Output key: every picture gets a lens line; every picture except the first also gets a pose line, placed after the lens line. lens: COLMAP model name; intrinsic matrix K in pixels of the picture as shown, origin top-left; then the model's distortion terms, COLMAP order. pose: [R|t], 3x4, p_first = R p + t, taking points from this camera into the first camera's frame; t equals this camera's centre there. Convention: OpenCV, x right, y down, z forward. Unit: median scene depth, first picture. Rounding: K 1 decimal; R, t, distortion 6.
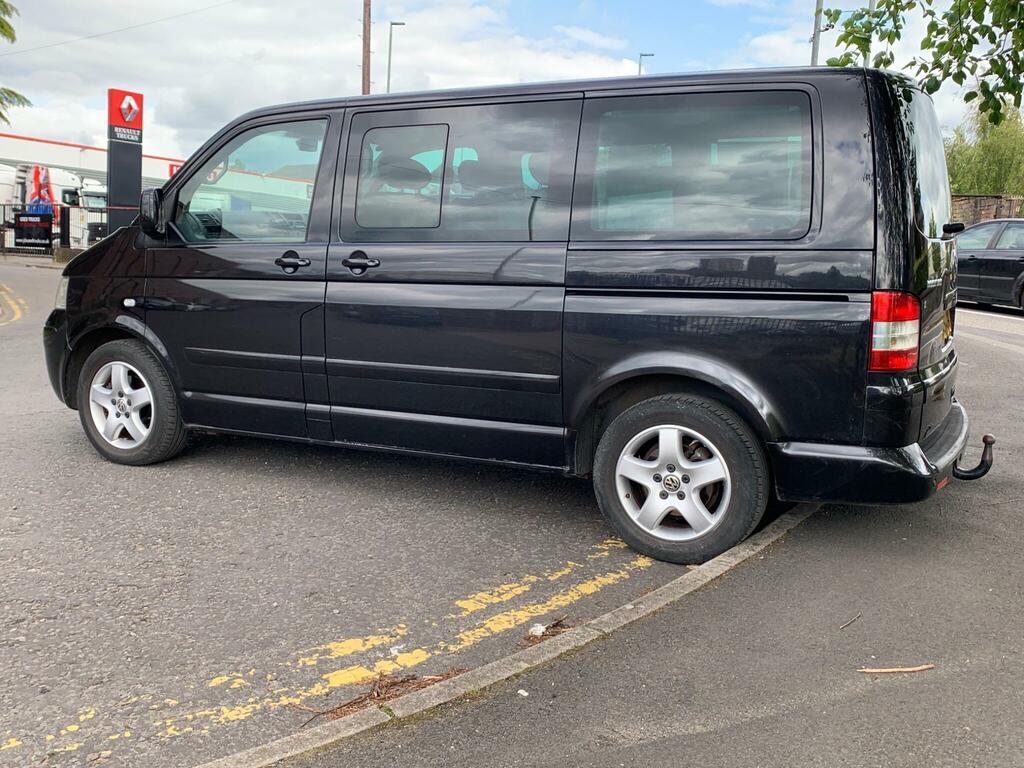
lens RADIAL K [[1021.0, 0, 512.0], [0, 1021.0, 384.0], [0, 0, 1]] dist [0.124075, -0.339659]
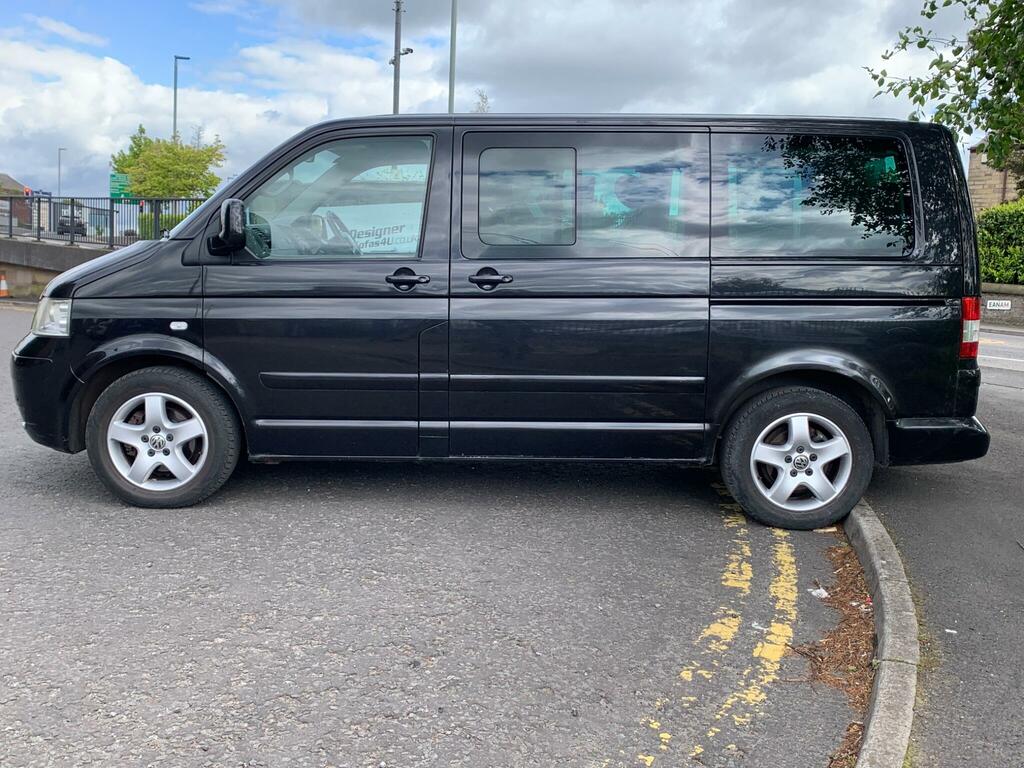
lens RADIAL K [[1021.0, 0, 512.0], [0, 1021.0, 384.0], [0, 0, 1]] dist [0.124075, -0.339659]
pose [[0.891513, -0.056482, 0.449461, -0.617497], [0.061414, 0.998106, 0.003612, -0.016607], [-0.448813, 0.024383, 0.893293, 0.082600]]
